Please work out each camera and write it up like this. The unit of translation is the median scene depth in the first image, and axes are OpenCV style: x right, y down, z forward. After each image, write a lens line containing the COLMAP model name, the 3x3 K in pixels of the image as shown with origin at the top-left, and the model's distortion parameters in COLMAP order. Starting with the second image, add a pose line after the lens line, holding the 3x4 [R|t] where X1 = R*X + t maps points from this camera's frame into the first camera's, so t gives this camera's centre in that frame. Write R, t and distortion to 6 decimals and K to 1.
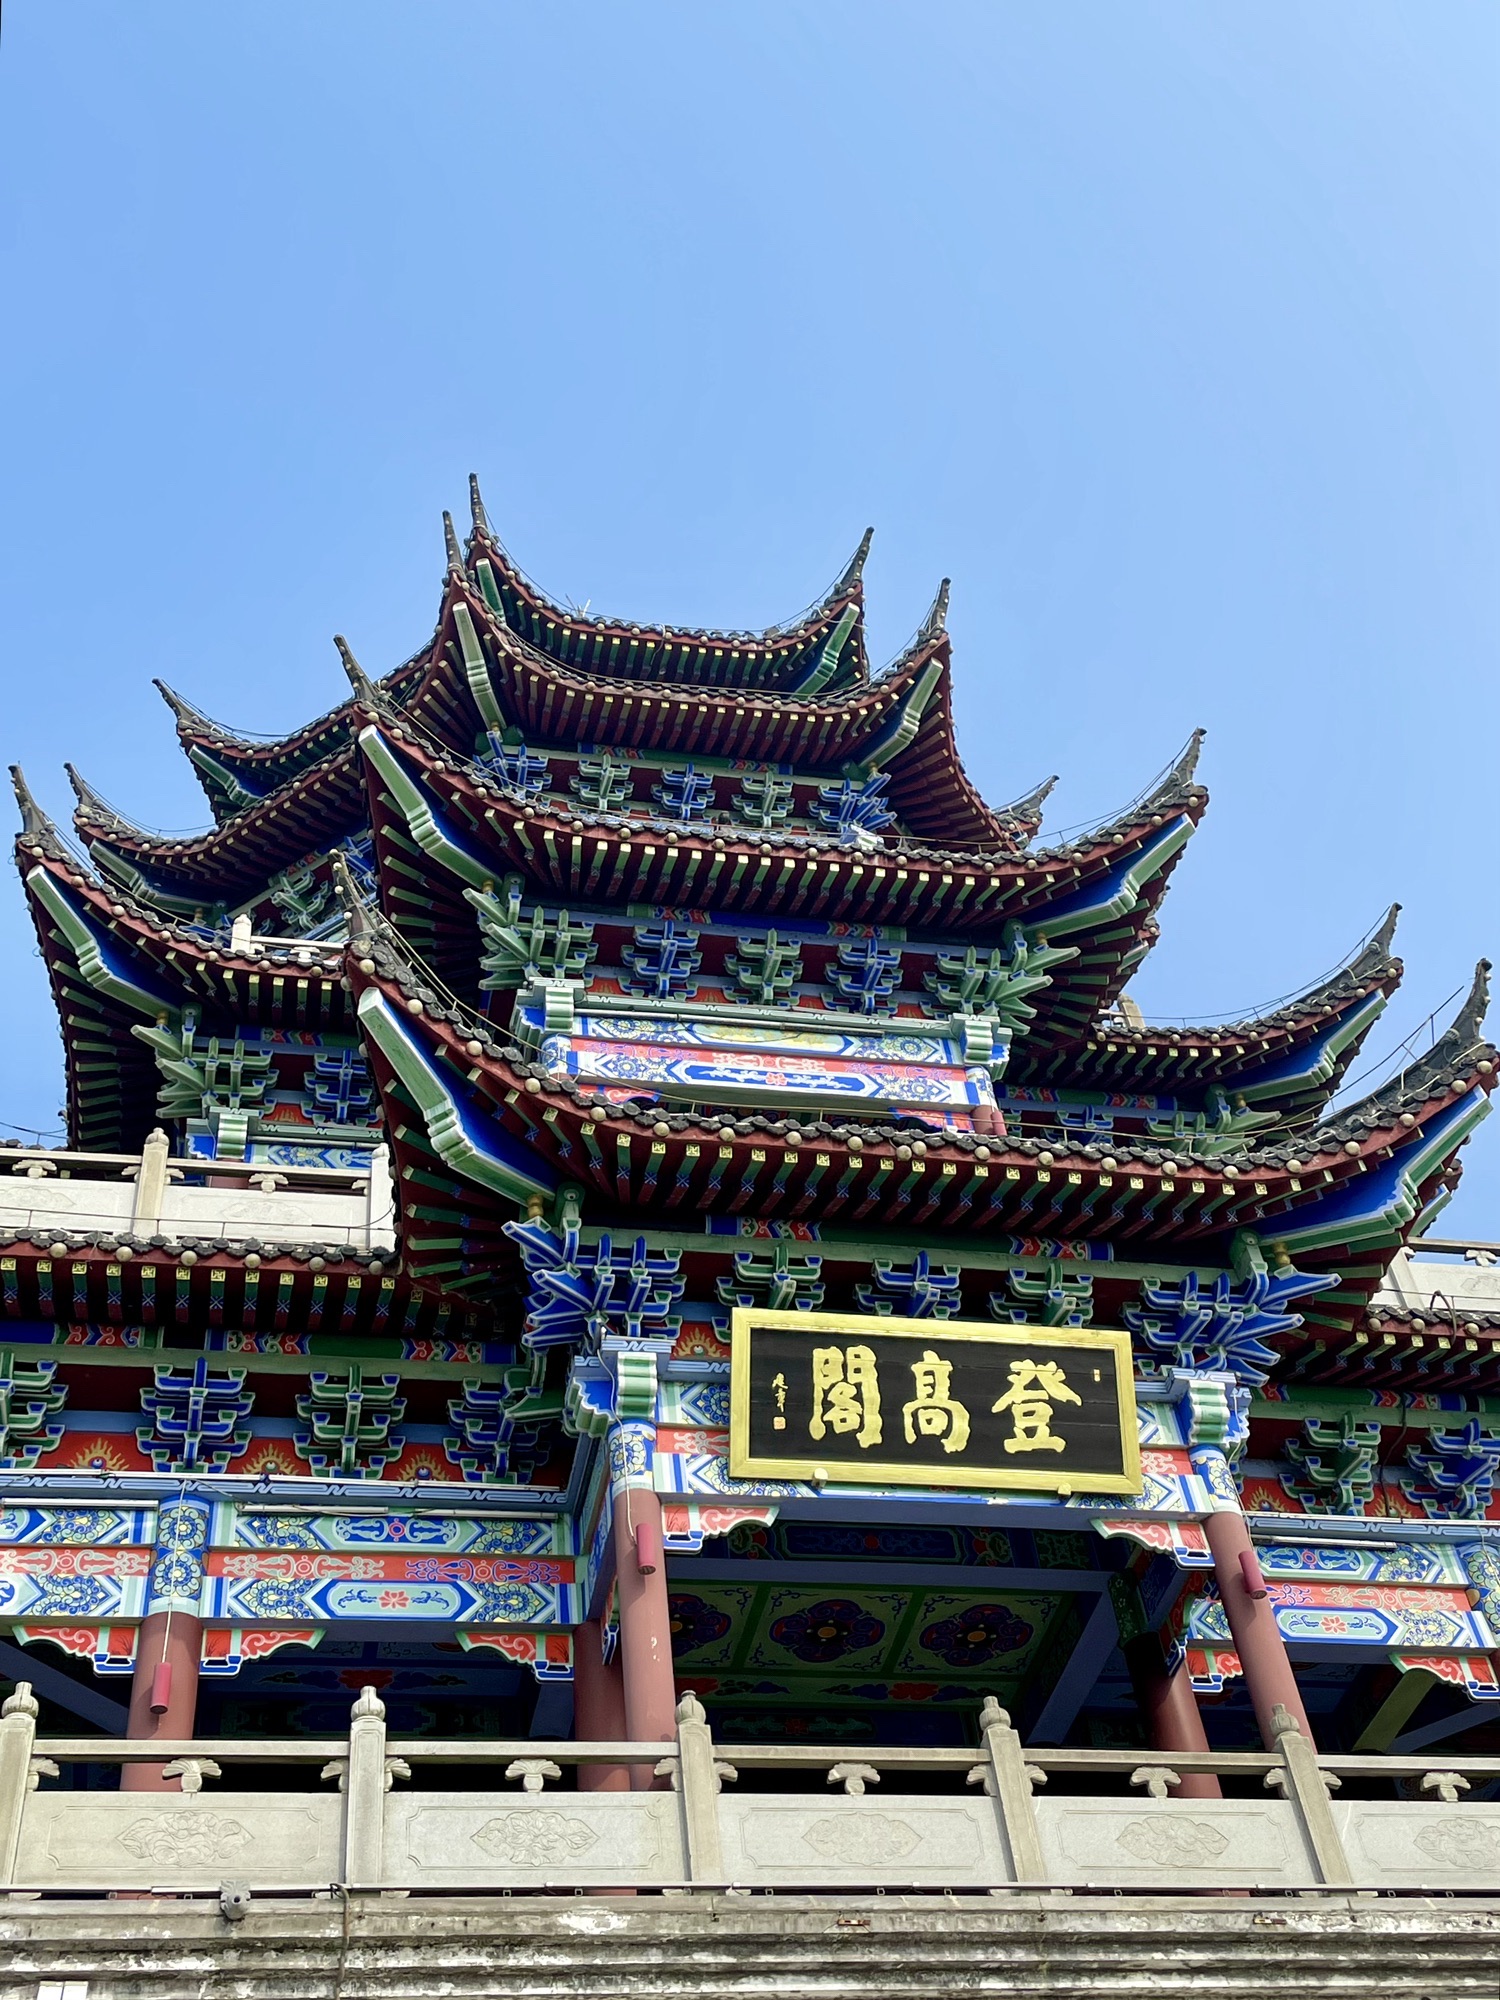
lens RADIAL K [[2224.7, 0, 740.6], [0, 2224.7, 1000.3], [0, 0, 1]] dist [0.063061, 0.000000]
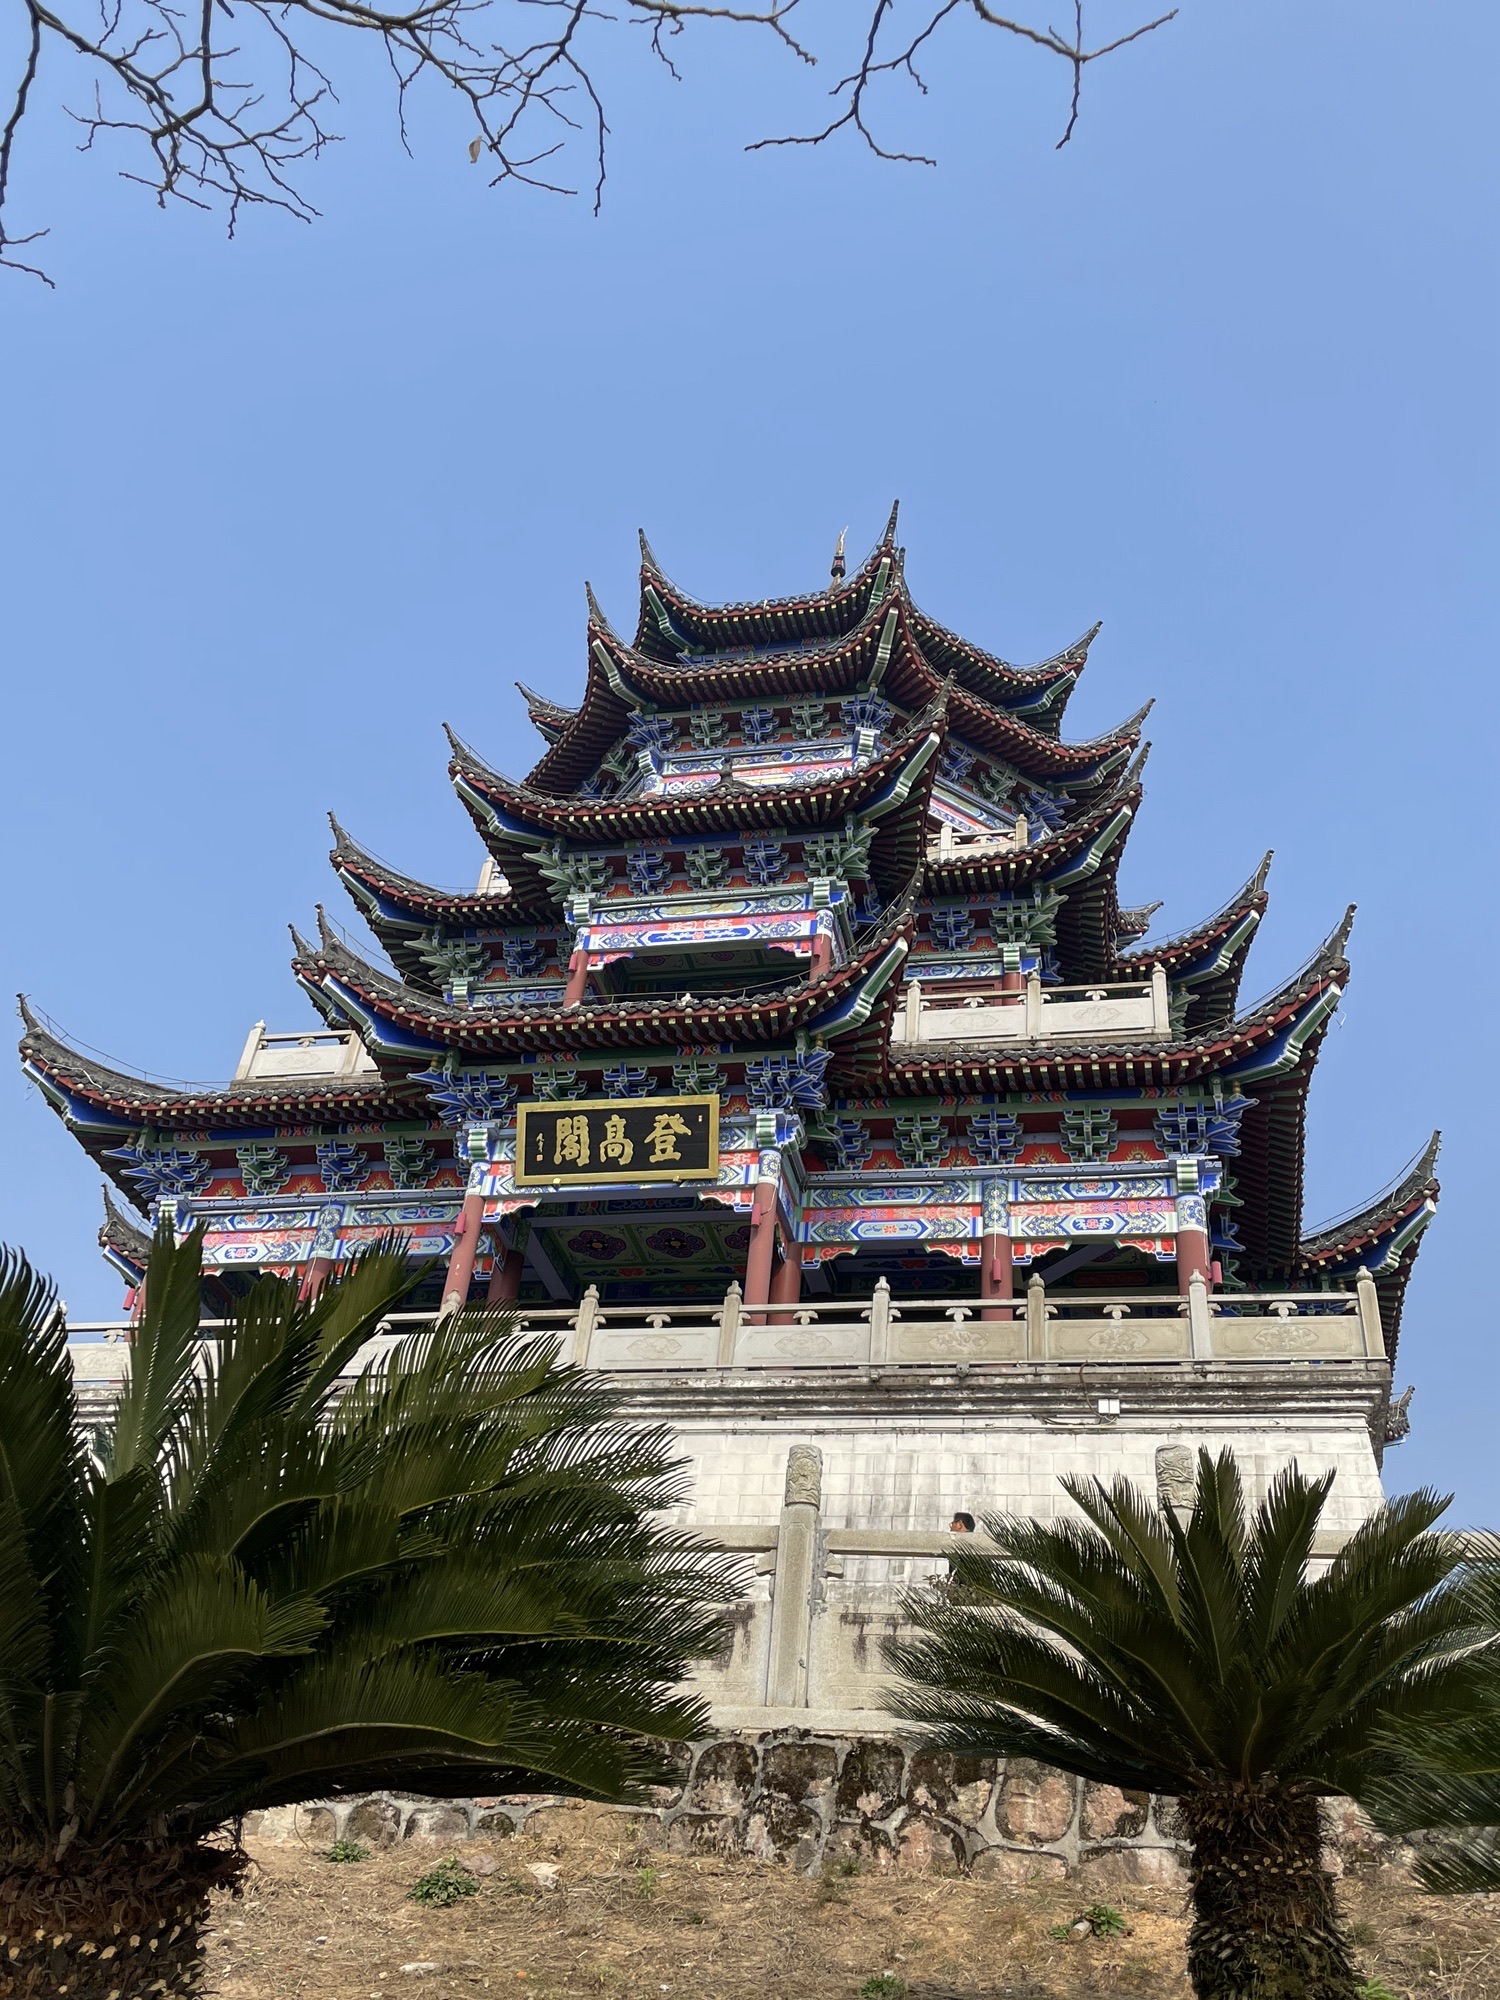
lens RADIAL K [[1806.2, 0, 749.2], [0, 1806.2, 991.3], [0, 0, 1]] dist [0.135053, -0.003605]
pose [[0.901359, -0.100303, -0.421298, 0.845713], [0.172597, 0.975413, 0.137040, -0.143550], [0.397194, -0.196237, 0.896509, -0.358570]]
